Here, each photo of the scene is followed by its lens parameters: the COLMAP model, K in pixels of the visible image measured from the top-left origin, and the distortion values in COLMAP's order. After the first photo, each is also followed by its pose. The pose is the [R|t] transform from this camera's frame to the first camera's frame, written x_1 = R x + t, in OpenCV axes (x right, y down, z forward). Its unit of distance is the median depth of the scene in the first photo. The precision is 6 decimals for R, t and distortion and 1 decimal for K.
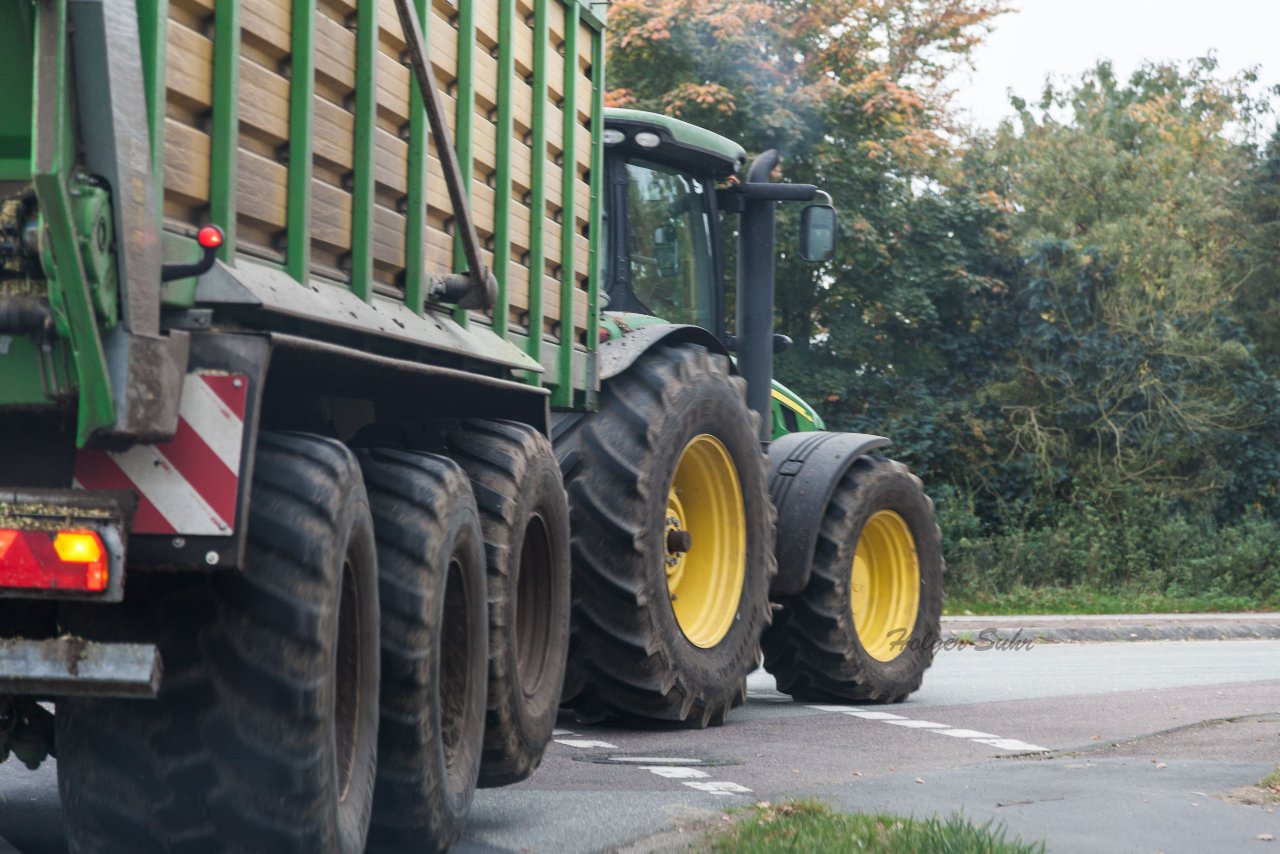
lens RADIAL K [[3551.9, 0, 640.0], [0, 3551.9, 427.0], [0, 0, 1]] dist [0.040219, -2.010202]
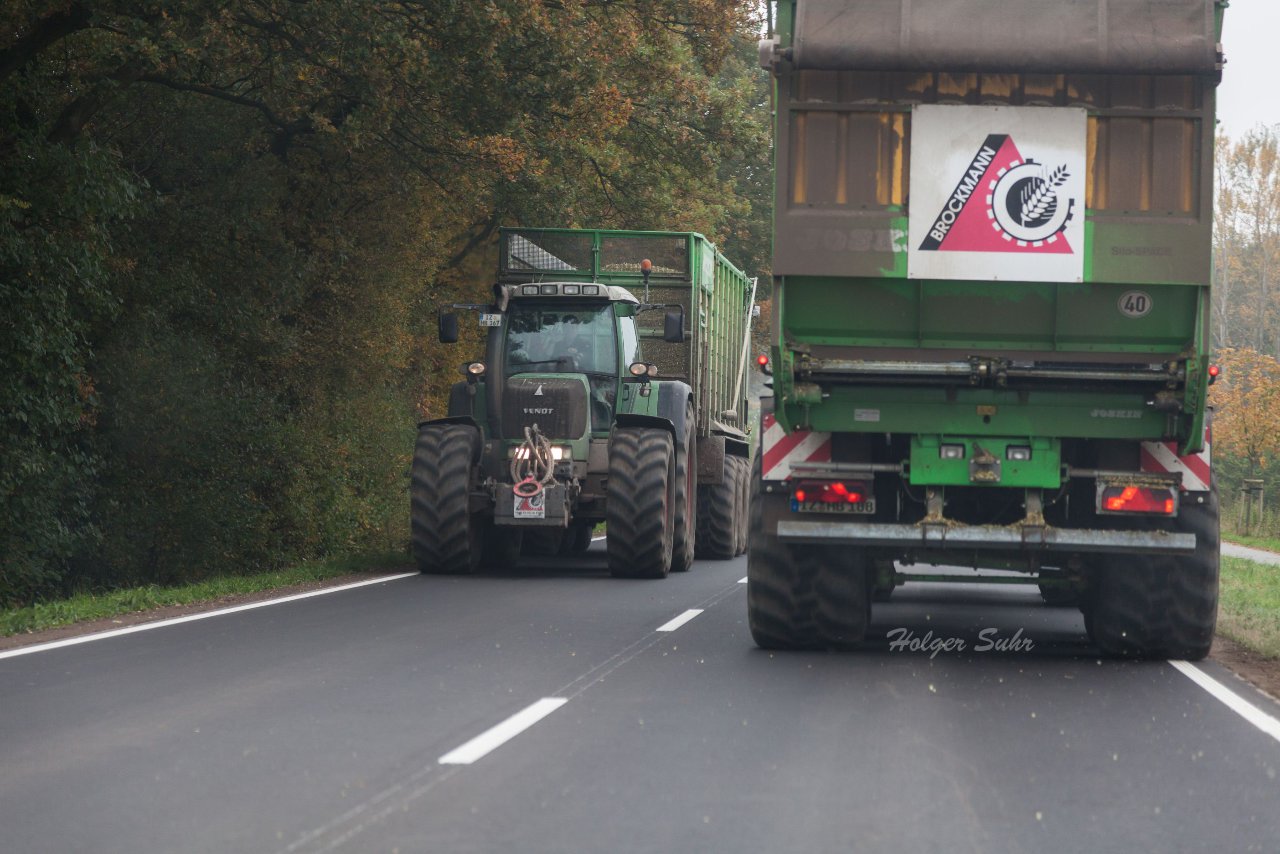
lens RADIAL K [[3551.9, 0, 640.0], [0, 3551.9, 427.0], [0, 0, 1]] dist [0.040219, -2.010202]
pose [[0.999235, 0.005961, 0.038651, -0.498259], [-0.006287, 0.999945, 0.008337, -0.026066], [-0.038599, -0.008574, 0.999218, -1.188017]]
